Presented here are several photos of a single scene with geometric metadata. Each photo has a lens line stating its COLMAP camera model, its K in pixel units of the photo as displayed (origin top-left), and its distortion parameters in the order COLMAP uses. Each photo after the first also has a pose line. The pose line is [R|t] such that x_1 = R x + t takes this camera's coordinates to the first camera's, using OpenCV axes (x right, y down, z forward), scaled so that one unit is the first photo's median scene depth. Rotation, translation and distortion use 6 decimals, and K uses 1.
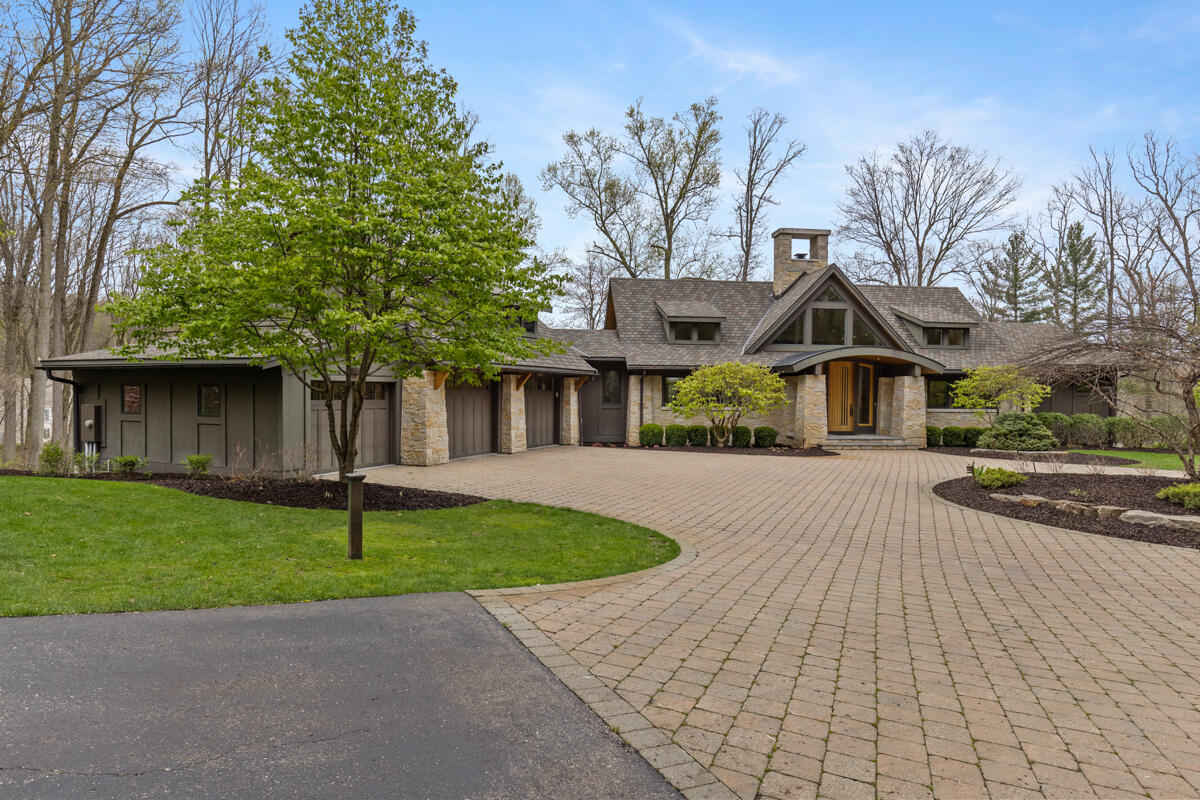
lens RADIAL K [[723.5, 0, 602.7], [0, 723.5, 398.4], [0, 0, 1]] dist [0.004450, 0.000207]
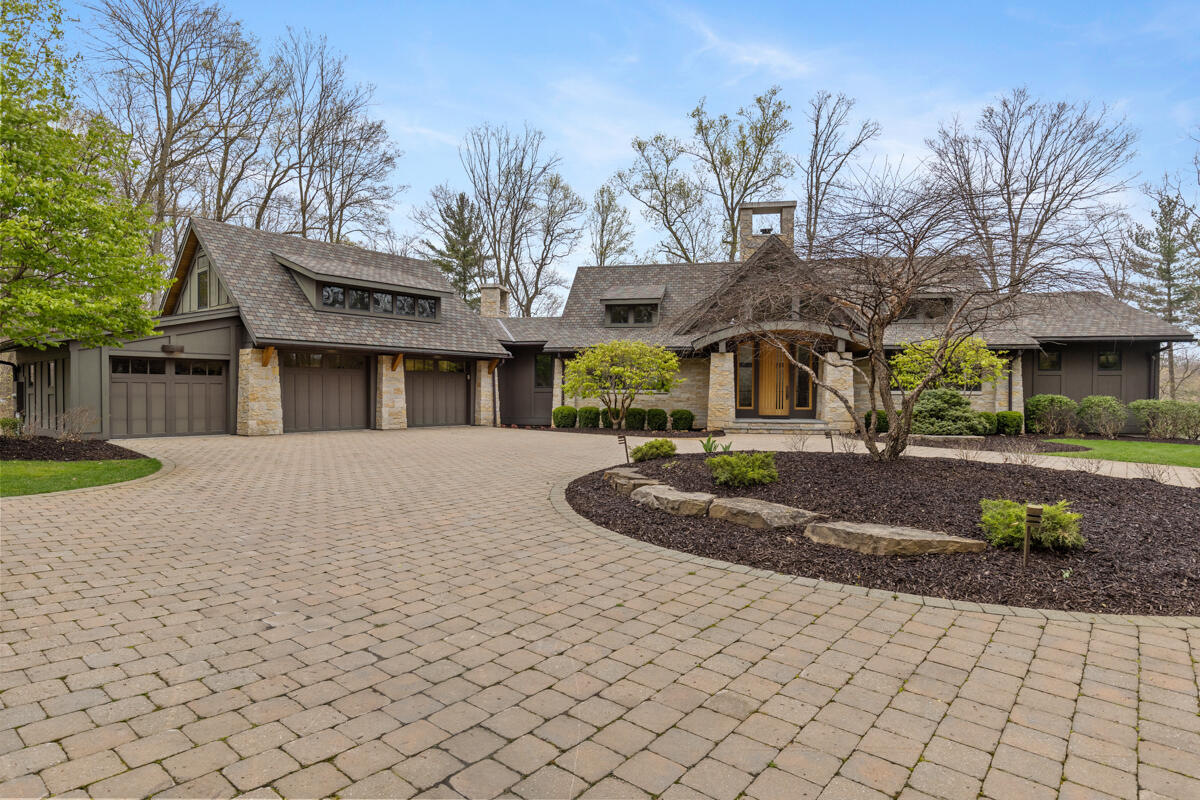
lens RADIAL K [[657.8, 0, 597.1], [0, 657.8, 398.9], [0, 0, 1]] dist [0.015280, -0.000680]
pose [[0.958959, -0.002522, -0.283533, 0.336564], [0.002070, 0.999996, -0.001892, 0.024836], [0.283537, 0.001227, 0.958961, 0.124001]]
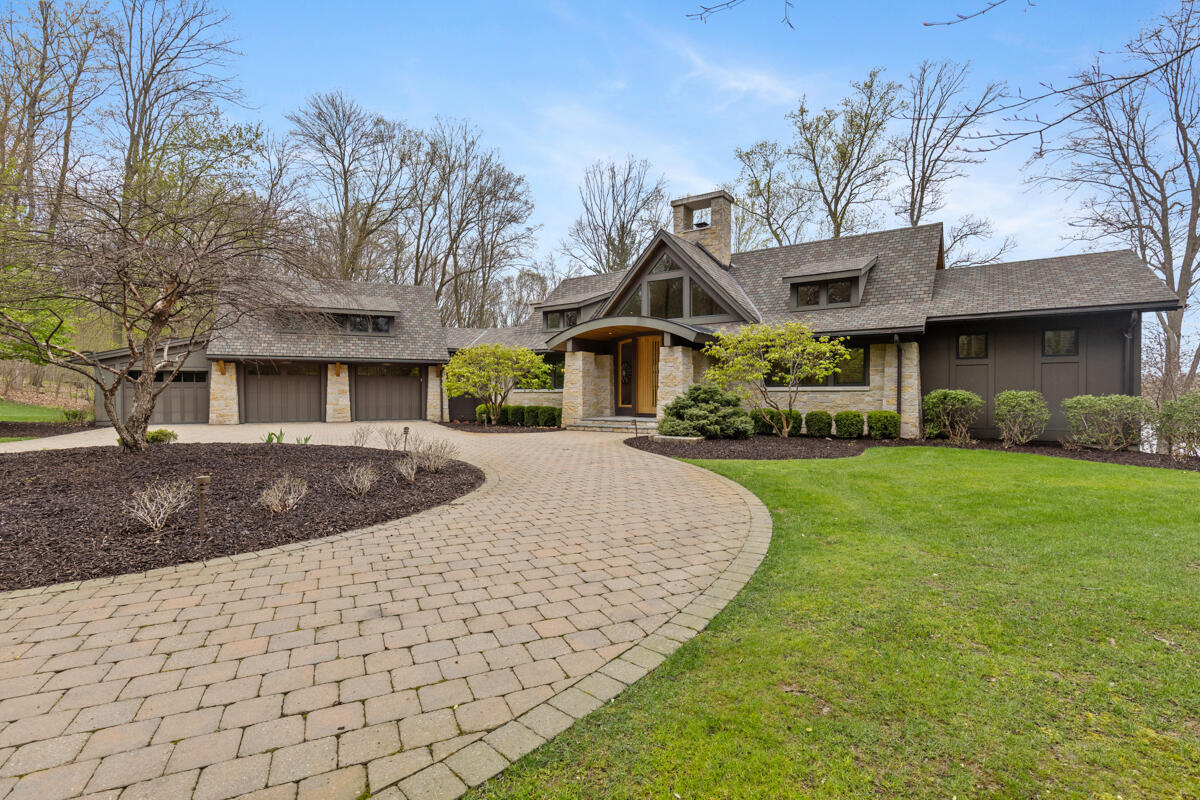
lens RADIAL K [[567.1, 0, 599.2], [0, 567.1, 404.3], [0, 0, 1]] dist [-0.003807, -0.000237]
pose [[0.745048, 0.000038, -0.667011, 0.723981], [0.003804, 0.999983, 0.004306, 0.029345], [0.667000, -0.005746, 0.745035, 0.412558]]
